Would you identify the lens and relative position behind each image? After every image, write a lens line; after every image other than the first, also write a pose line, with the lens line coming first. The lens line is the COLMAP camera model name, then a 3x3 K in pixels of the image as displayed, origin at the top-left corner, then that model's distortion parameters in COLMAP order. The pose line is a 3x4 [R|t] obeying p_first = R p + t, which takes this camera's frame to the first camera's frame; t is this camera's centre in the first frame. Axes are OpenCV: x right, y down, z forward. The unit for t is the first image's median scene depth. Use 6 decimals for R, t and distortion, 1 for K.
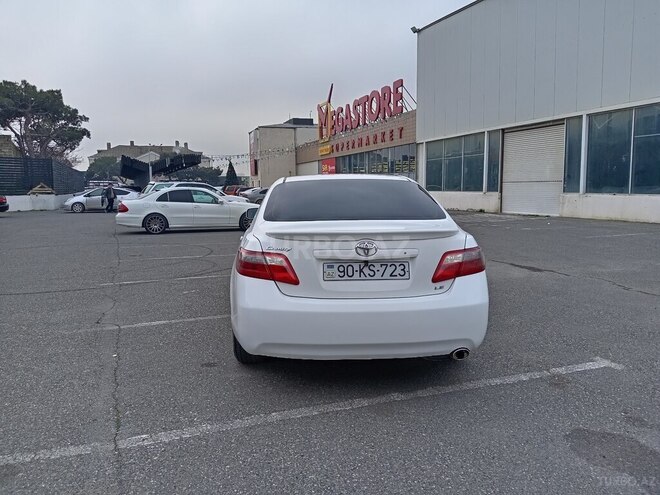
lens RADIAL K [[508.5, 0, 325.8], [0, 508.5, 249.0], [0, 0, 1]] dist [0.049100, -0.078238]
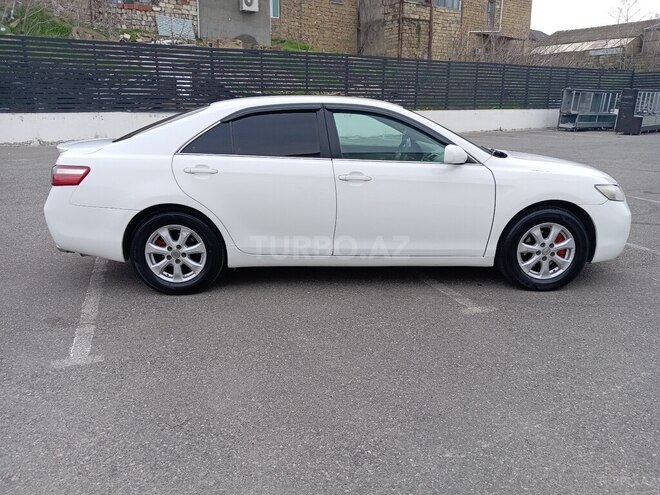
lens RADIAL K [[509.5, 0, 341.3], [0, 509.5, 246.7], [0, 0, 1]] dist [0.042847, -0.067338]
pose [[0.027334, 0.275160, -0.961010, 1.273303], [-0.123863, 0.954892, 0.269886, -0.190132], [0.991923, 0.111657, 0.060183, 1.362750]]
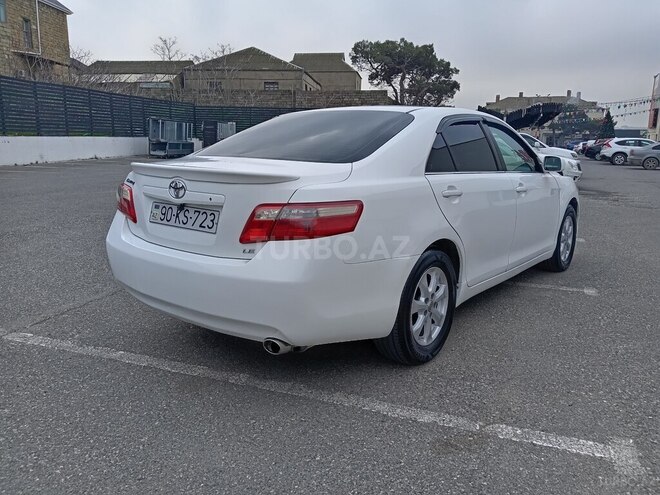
lens RADIAL K [[508.5, 0, 325.8], [0, 508.5, 249.0], [0, 0, 1]] dist [0.049100, -0.078238]
pose [[0.762213, 0.154943, -0.628509, 0.636183], [-0.098270, 0.987374, 0.124238, -0.024790], [0.639823, -0.032932, 0.767816, 0.416393]]
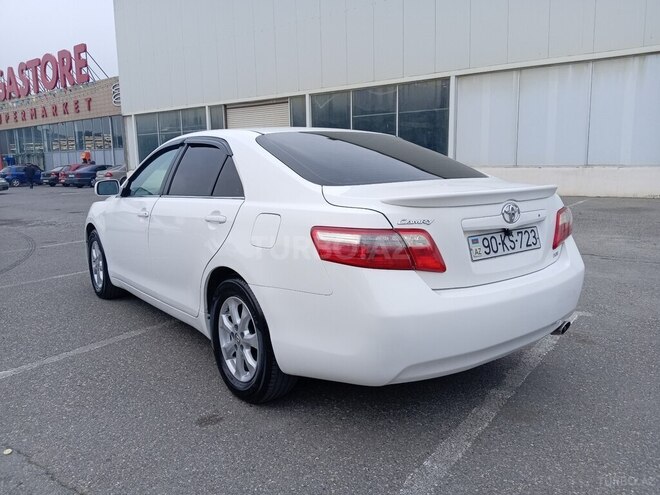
lens RADIAL K [[508.5, 0, 325.8], [0, 508.5, 249.0], [0, 0, 1]] dist [0.049100, -0.078238]
pose [[0.832672, -0.099253, 0.544799, -0.456596], [0.077254, 0.995006, 0.063199, -0.013395], [-0.548352, -0.010536, 0.836182, 0.413481]]
